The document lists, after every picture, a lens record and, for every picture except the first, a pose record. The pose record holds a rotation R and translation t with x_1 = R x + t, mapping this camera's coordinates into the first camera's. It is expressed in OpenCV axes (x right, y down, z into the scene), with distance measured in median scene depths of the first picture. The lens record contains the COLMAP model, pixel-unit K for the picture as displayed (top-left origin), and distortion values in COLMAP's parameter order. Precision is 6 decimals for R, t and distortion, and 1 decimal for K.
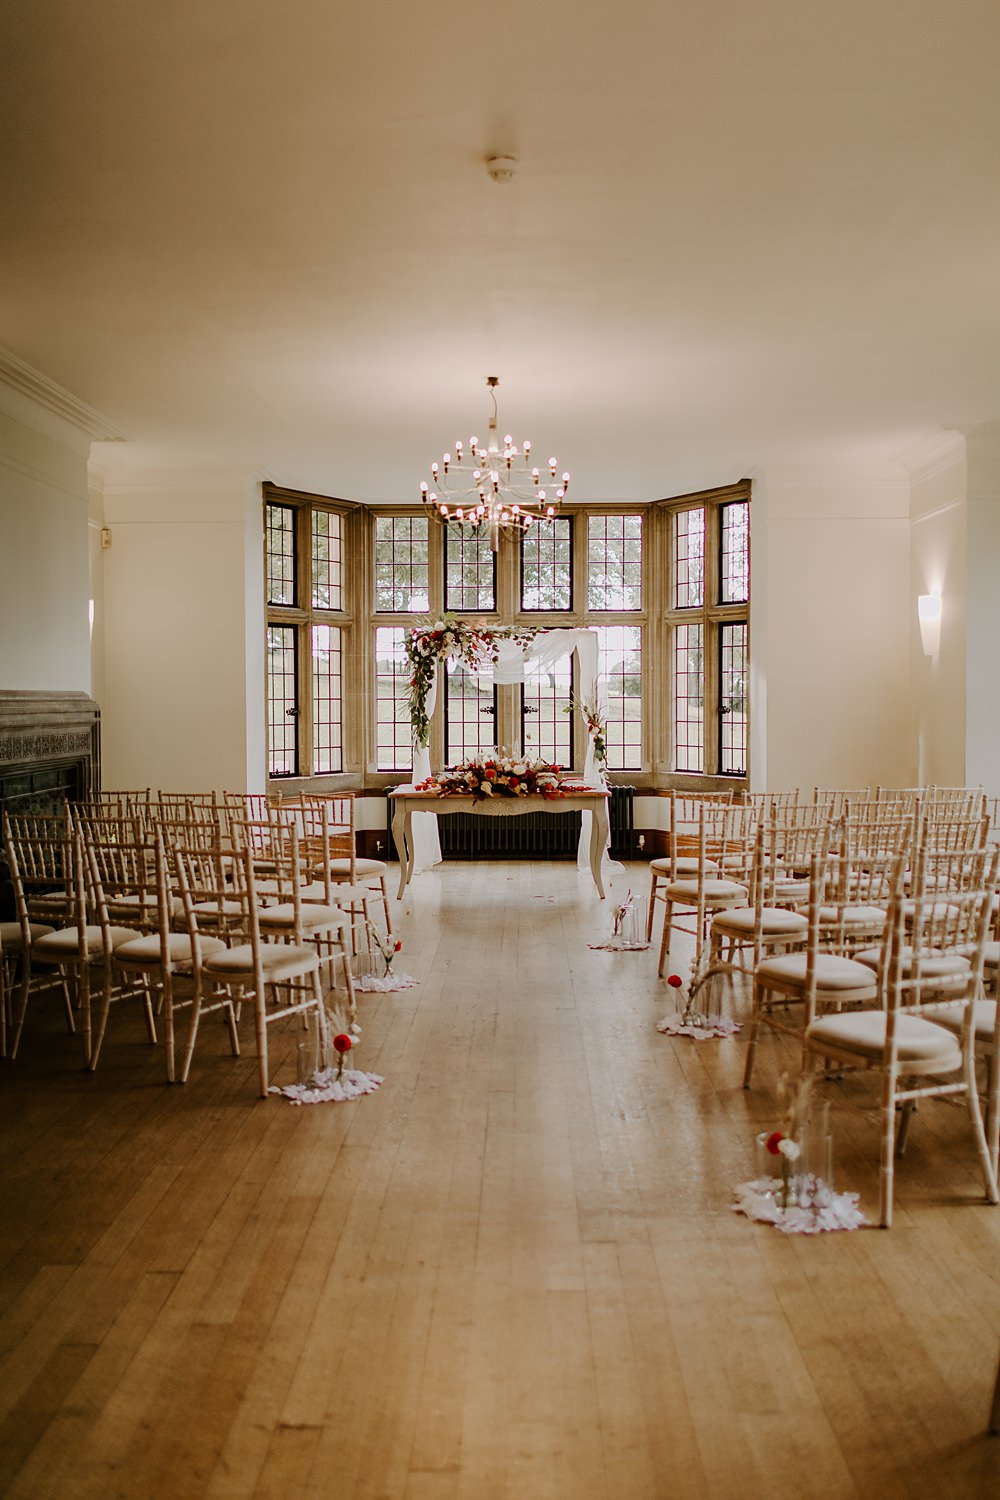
lens RADIAL K [[1489.6, 0, 500.0], [0, 1489.6, 750.0], [0, 0, 1]] dist [0.000123, -0.000061]
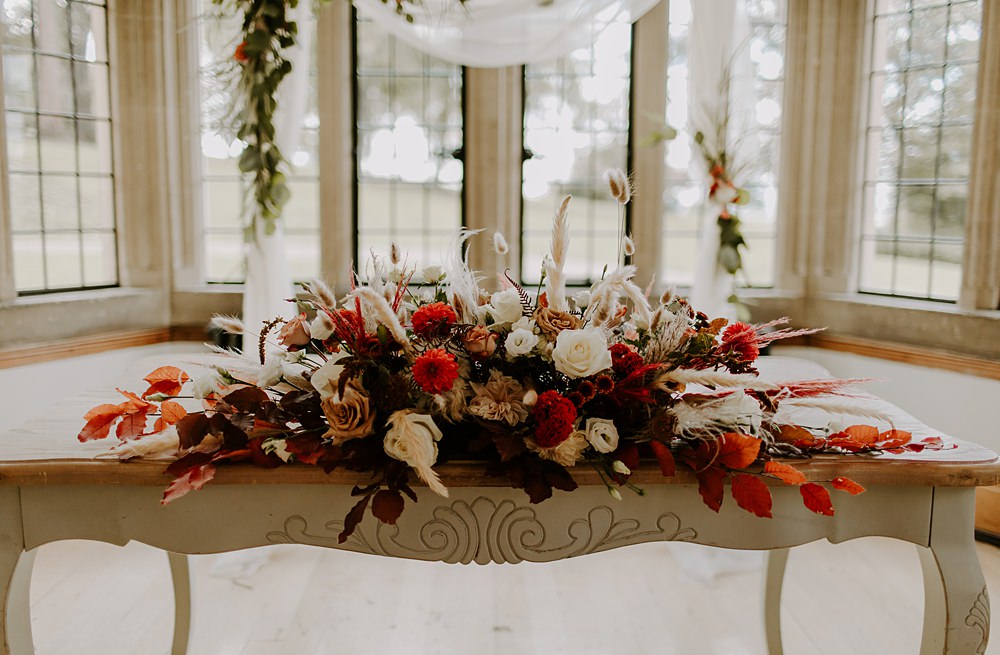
lens RADIAL K [[791.9, 0, 500.0], [0, 791.9, 327.5], [0, 0, 1]] dist [-0.005311, -0.001128]
pose [[0.998962, 0.009456, 0.044552, -0.002223], [-0.014437, 0.993508, 0.112844, -0.001553], [-0.043196, -0.113370, 0.992613, 0.795561]]
